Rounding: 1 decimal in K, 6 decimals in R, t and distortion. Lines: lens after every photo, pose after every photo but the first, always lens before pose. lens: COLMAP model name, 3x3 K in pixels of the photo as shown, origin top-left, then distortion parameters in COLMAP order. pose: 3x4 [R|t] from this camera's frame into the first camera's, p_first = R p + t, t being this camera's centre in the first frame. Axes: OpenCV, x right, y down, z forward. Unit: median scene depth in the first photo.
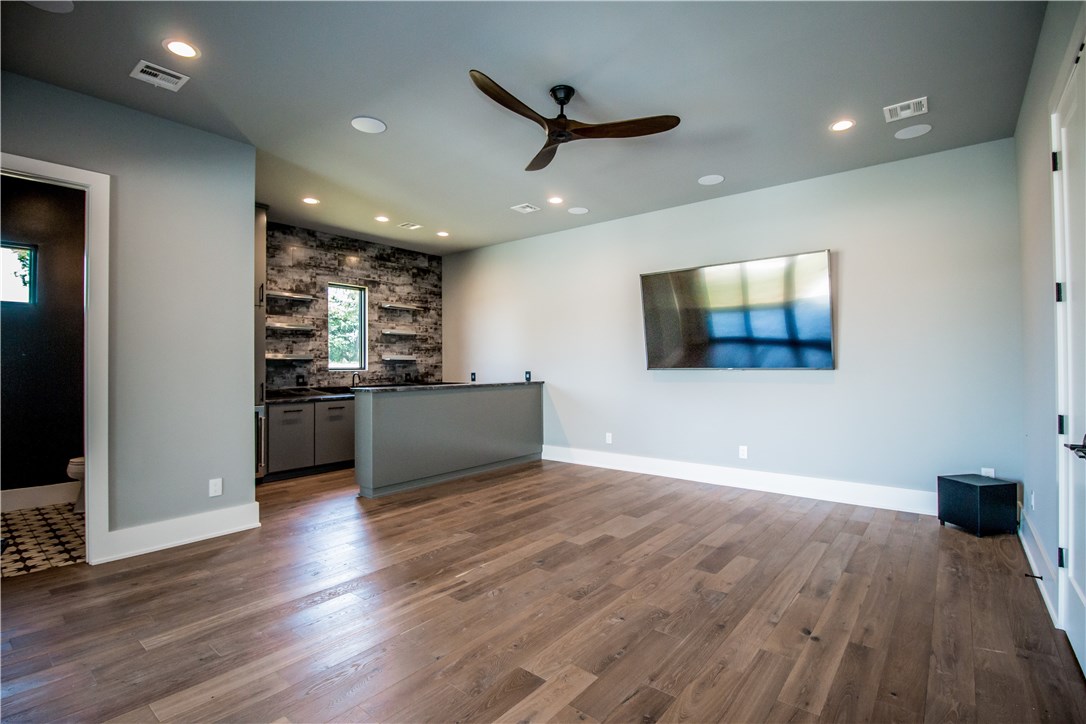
lens RADIAL K [[509.3, 0, 548.2], [0, 509.3, 362.2], [0, 0, 1]] dist [-0.012558, -0.000751]
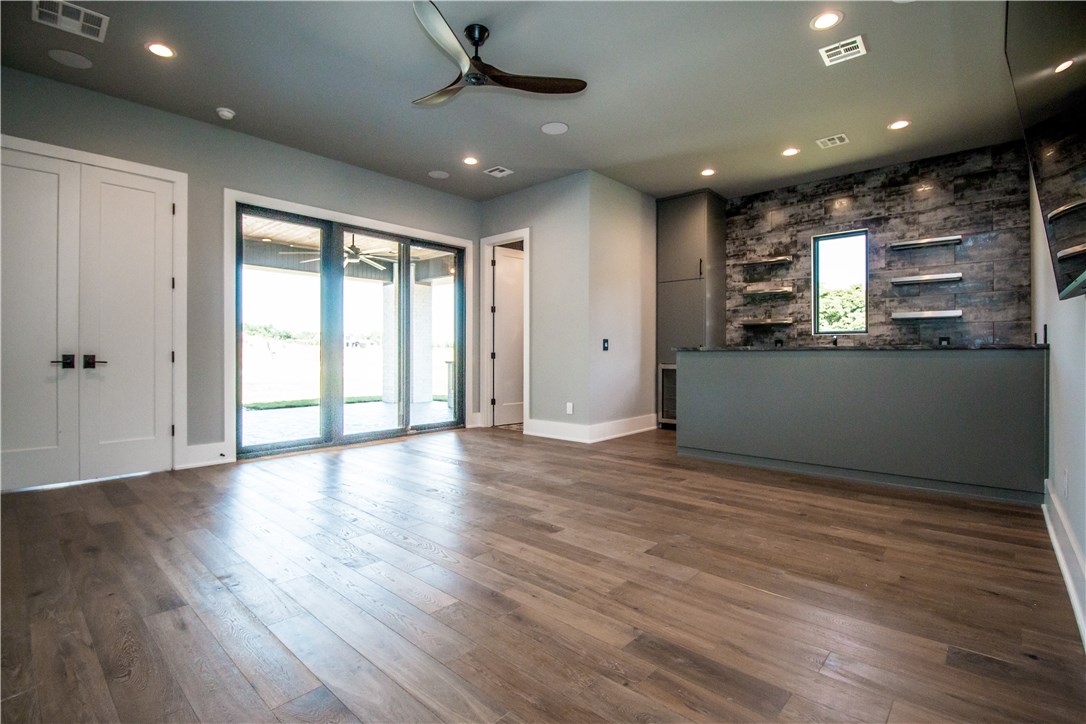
lens RADIAL K [[509.3, 0, 548.2], [0, 509.3, 362.2], [0, 0, 1]] dist [-0.012558, -0.000751]
pose [[-0.061532, 0.021783, -0.997867, 0.506132], [0.008271, 0.999739, 0.021314, 0.042944], [0.998071, -0.006941, -0.061696, 0.598515]]
